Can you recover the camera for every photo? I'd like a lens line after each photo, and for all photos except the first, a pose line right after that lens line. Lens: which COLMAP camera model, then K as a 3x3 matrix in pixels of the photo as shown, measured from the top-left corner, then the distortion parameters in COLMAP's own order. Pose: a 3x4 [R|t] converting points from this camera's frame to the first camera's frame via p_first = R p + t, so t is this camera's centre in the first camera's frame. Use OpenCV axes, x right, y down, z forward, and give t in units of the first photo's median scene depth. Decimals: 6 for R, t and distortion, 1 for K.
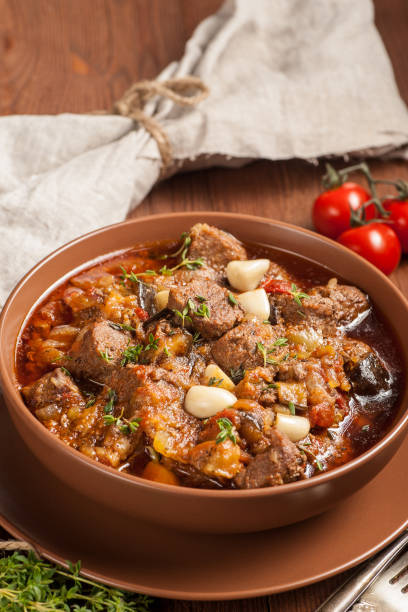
lens RADIAL K [[2118.8, 0, 204.0], [0, 2118.8, 306.0], [0, 0, 1]] dist [0.061131, 2.699097]
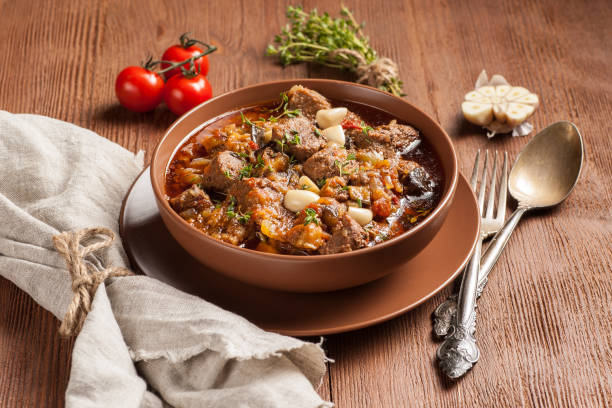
lens RADIAL K [[2118.8, 0, 306.0], [0, 2118.8, 204.0], [0, 0, 1]] dist [0.061131, 2.699097]
pose [[0.998369, -0.038459, -0.042195, 0.064533], [0.036418, 0.998177, -0.048128, 0.113953], [0.043969, 0.046513, 0.997950, -0.405382]]
